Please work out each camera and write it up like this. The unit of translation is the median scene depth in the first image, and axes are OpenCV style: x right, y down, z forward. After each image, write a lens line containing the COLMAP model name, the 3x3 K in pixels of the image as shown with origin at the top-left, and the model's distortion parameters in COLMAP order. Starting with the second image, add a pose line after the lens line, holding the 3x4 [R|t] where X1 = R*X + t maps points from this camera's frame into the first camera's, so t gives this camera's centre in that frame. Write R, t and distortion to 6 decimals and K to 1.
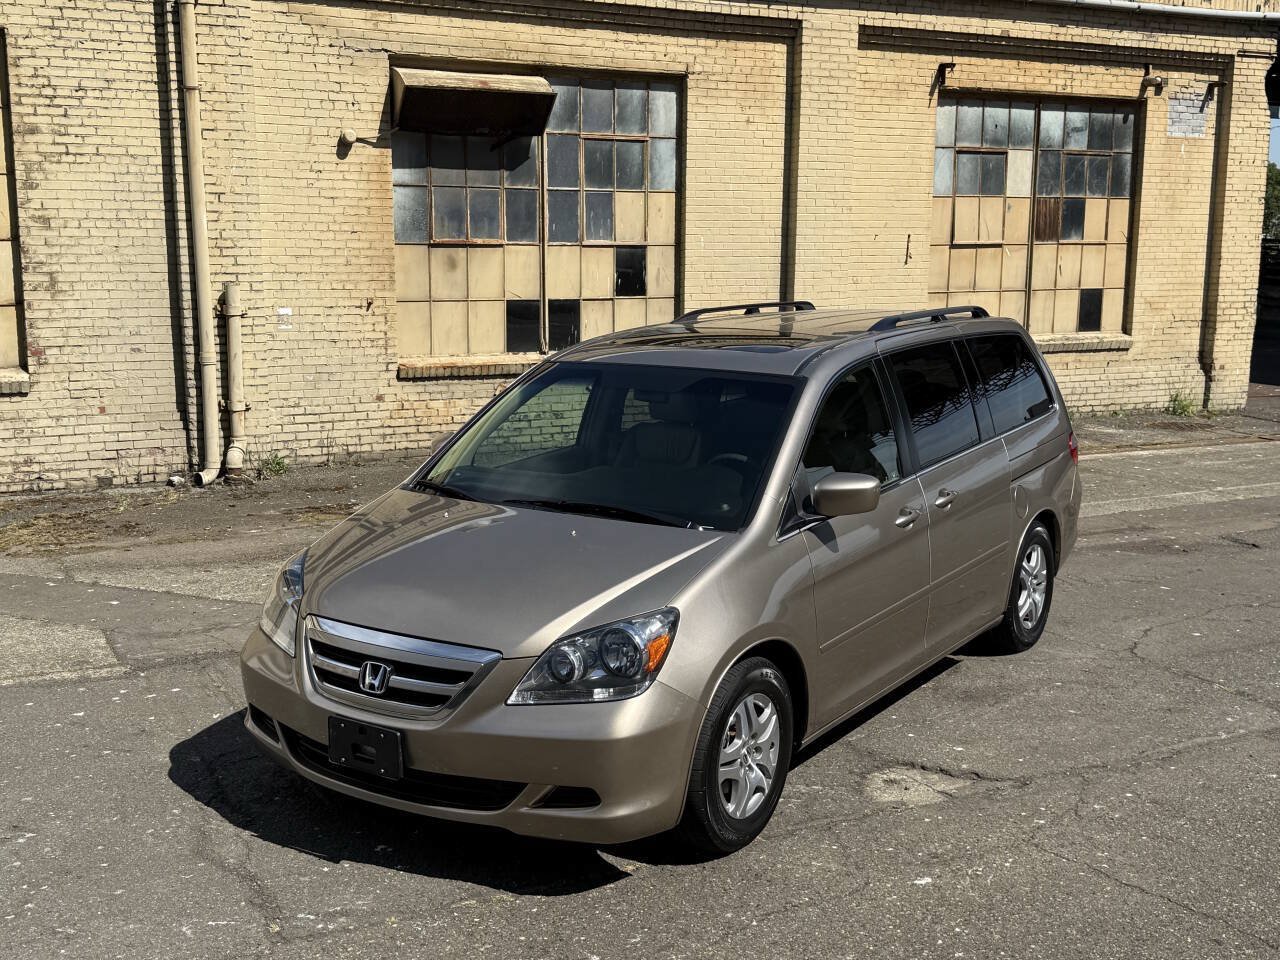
lens RADIAL K [[1445.5, 0, 640.7], [0, 1445.5, 485.6], [0, 0, 1]] dist [0.204413, -0.464039]
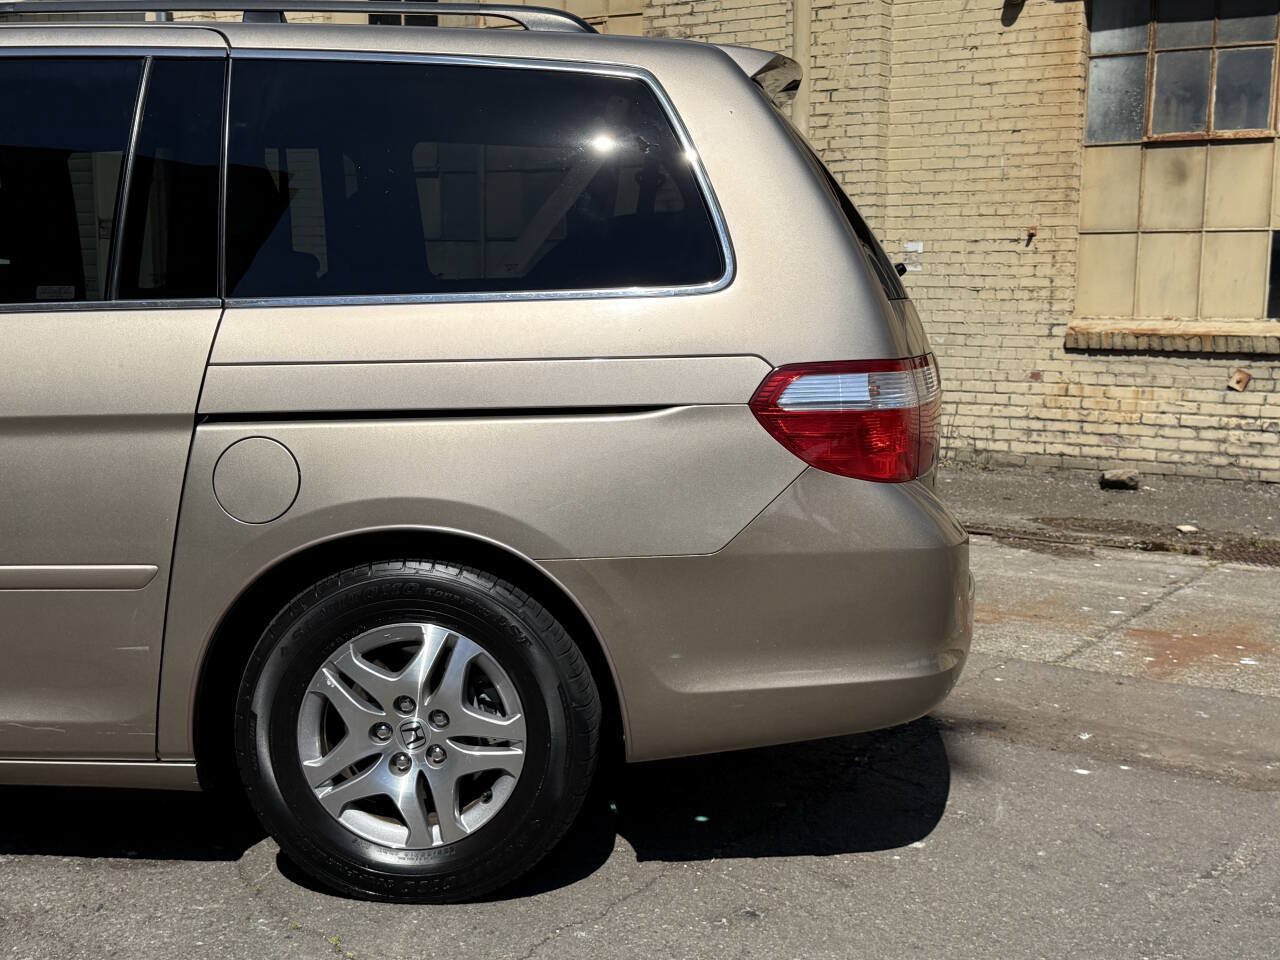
lens RADIAL K [[1543.4, 0, 643.7], [0, 1543.4, 482.0], [0, 0, 1]] dist [0.202254, -0.484909]
pose [[0.504883, 0.110263, -0.856116, 0.356489], [-0.153199, 0.987508, 0.036838, -0.010305], [0.849484, 0.112557, 0.515468, 0.477180]]
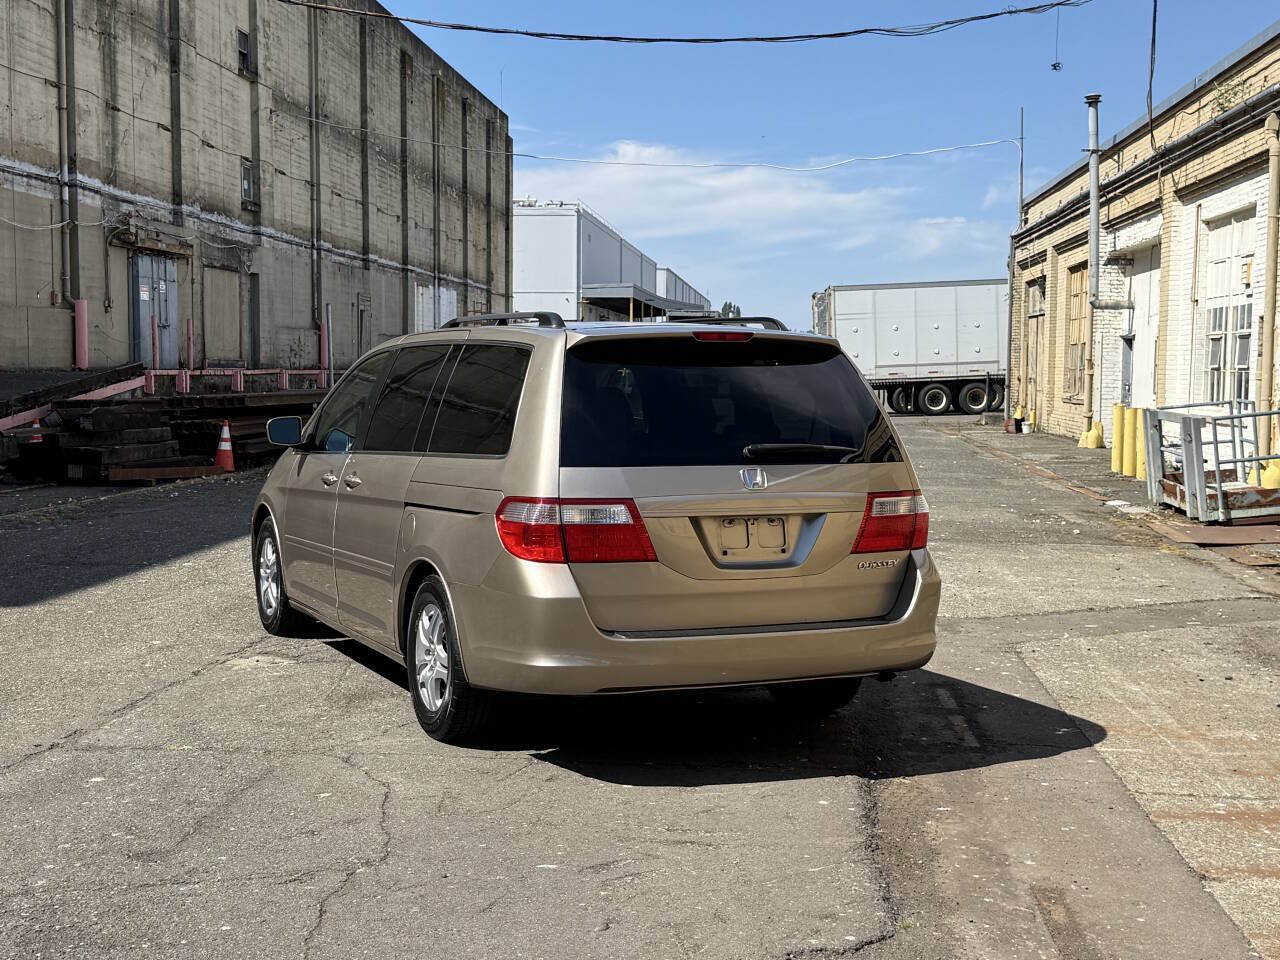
lens RADIAL K [[1750.4, 0, 640.6], [0, 1750.4, 476.0], [0, 0, 1]] dist [0.199985, -0.428210]
pose [[-0.533692, 0.043298, -0.844570, 0.574450], [-0.157705, 0.976074, 0.149695, -0.107173], [0.830844, 0.213084, -0.514095, 0.889562]]
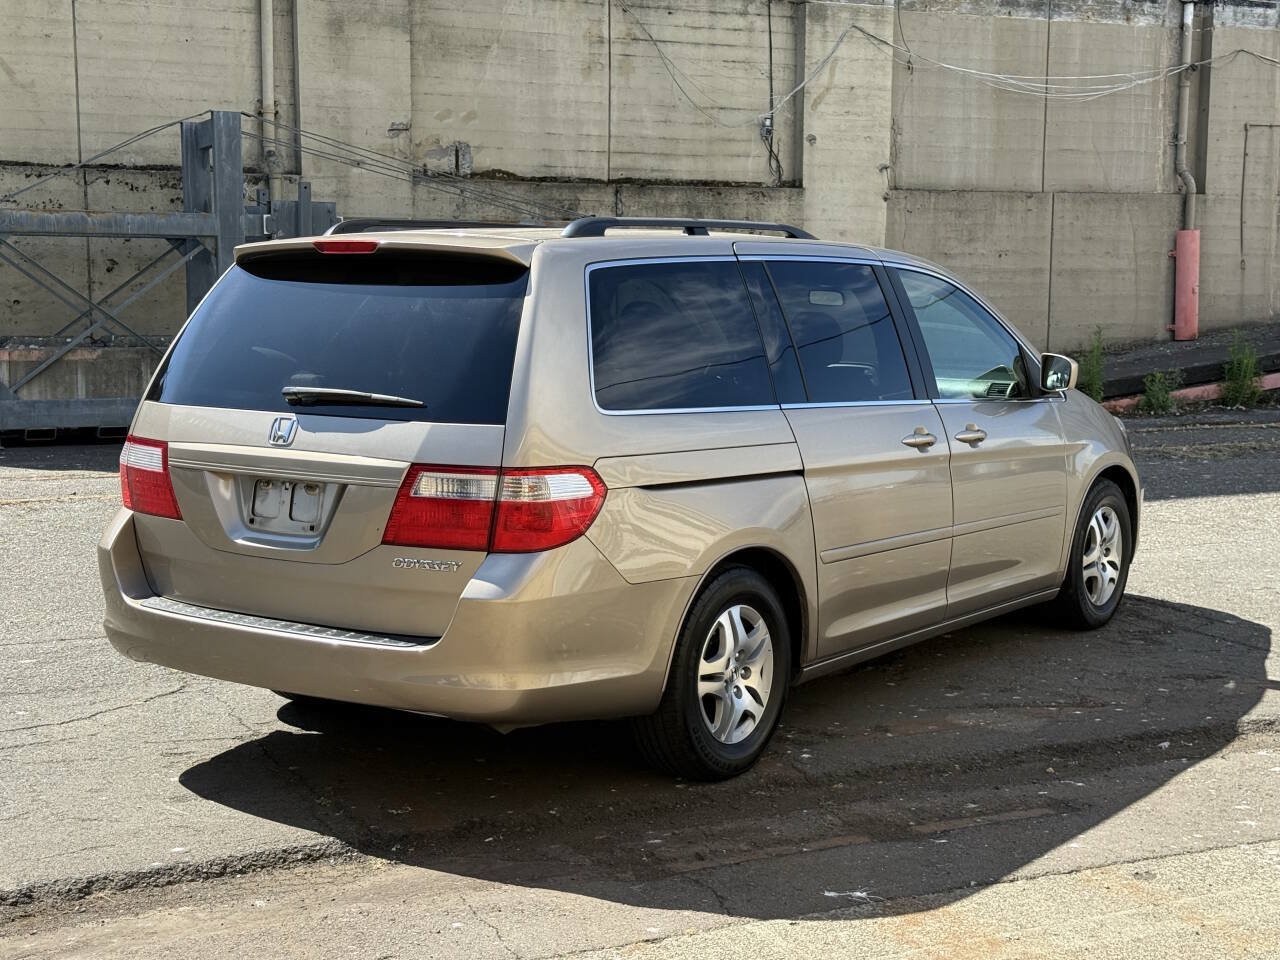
lens RADIAL K [[1867.8, 0, 638.8], [0, 1867.8, 479.9], [0, 0, 1]] dist [0.200421, -0.424902]
pose [[-0.999353, -0.011870, 0.033940, 0.042770], [-0.001756, 0.958923, 0.283662, -0.144677], [-0.035913, 0.283419, -0.958324, 1.059299]]
